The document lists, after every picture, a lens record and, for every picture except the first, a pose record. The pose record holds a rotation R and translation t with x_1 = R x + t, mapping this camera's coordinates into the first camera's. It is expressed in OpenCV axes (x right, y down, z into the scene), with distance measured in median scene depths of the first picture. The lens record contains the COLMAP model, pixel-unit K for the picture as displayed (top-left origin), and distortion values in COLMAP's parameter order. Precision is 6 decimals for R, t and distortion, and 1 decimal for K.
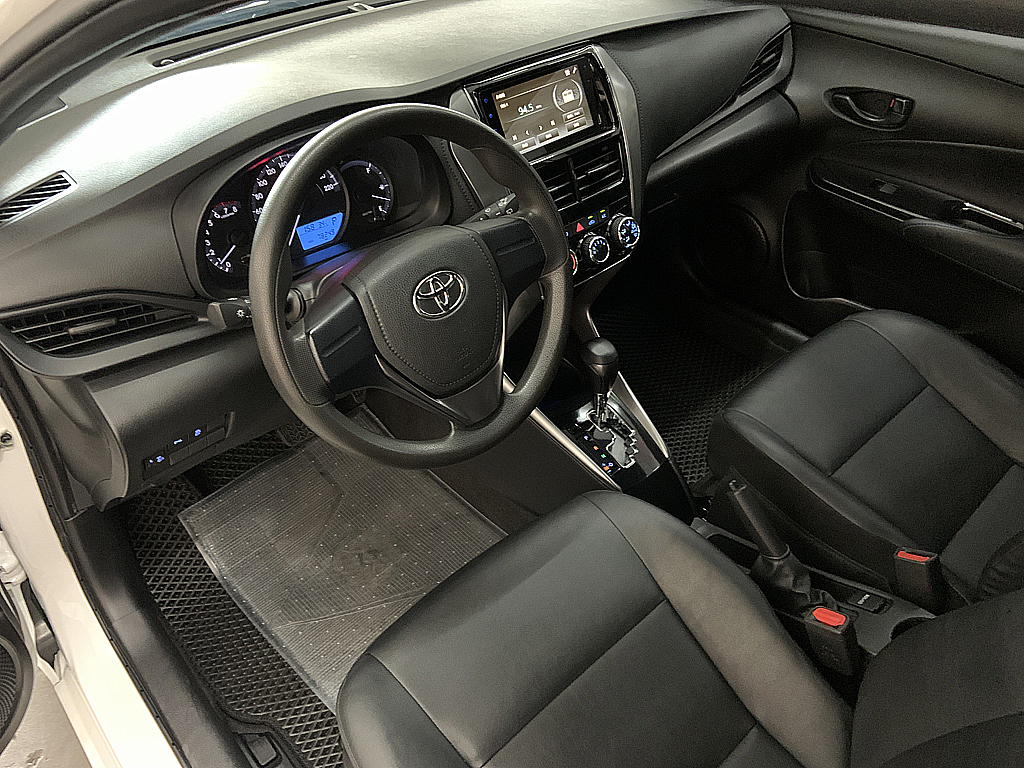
lens RADIAL K [[756.5, 0, 510.3], [0, 756.5, 387.1], [0, 0, 1]] dist [0.031395, -0.005987]
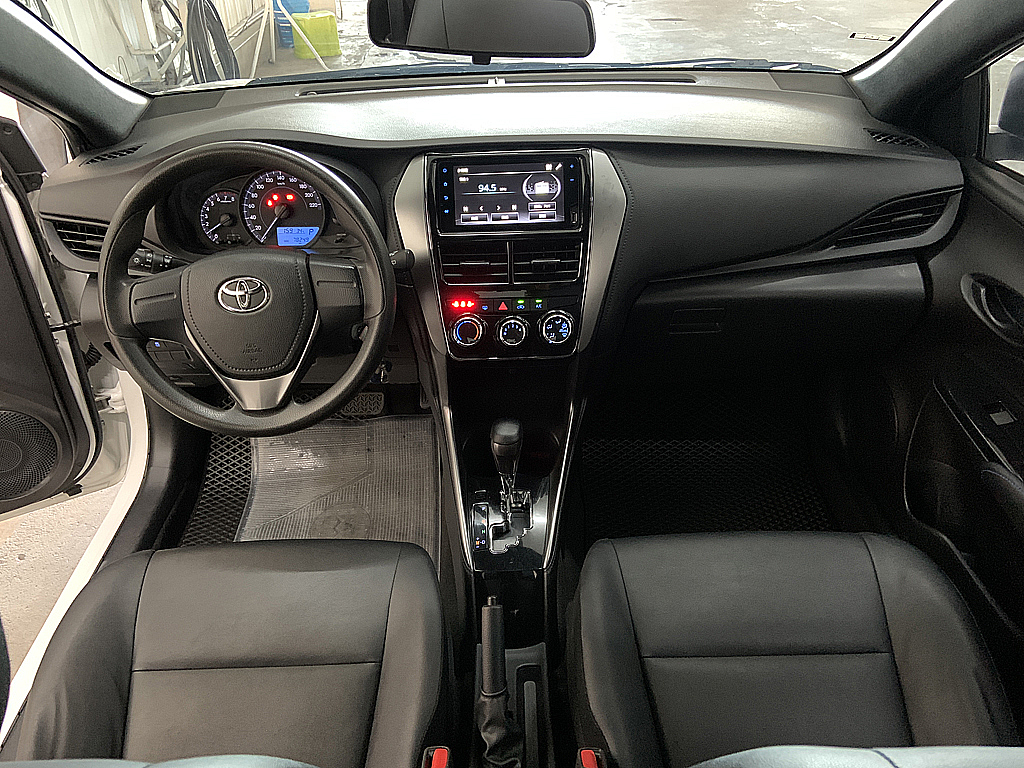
lens RADIAL K [[756.5, 0, 515.0], [0, 756.5, 381.1], [0, 0, 1]] dist [0.031395, -0.005987]
pose [[0.768045, 0.378442, -0.516612, 0.692651], [-0.409014, 0.910619, 0.058992, -0.188968], [0.492762, 0.165993, 0.854185, 0.136652]]
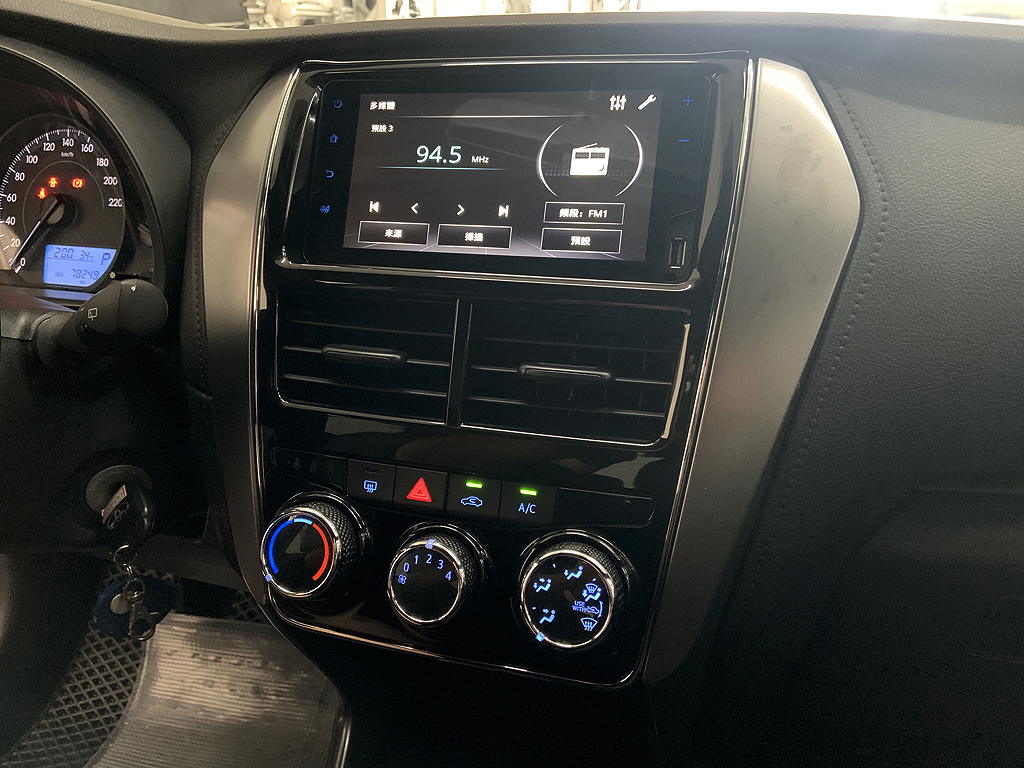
lens RADIAL K [[756.5, 0, 505.5], [0, 756.5, 375.9], [0, 0, 1]] dist [0.031395, -0.005987]
pose [[0.534683, 0.338185, -0.774432, 0.364151], [-0.538418, 0.842669, -0.003751, -0.279108], [0.651322, 0.418974, 0.632646, 0.800556]]
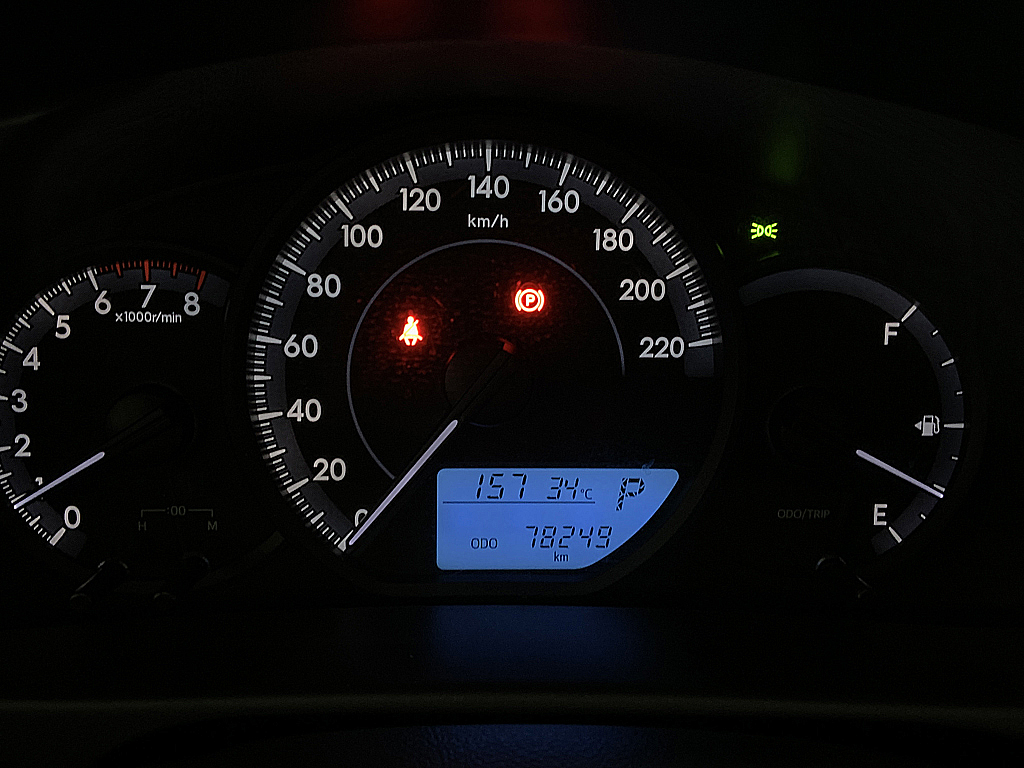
lens RADIAL K [[976.1, 0, 509.1], [0, 976.1, 385.0], [0, 0, 1]] dist [0.091417, 0.000000]
pose [[0.768229, 0.347230, -0.537826, -0.110662], [-0.431371, 0.901529, -0.034125, -0.204415], [0.473016, 0.258218, 0.842365, 0.683275]]
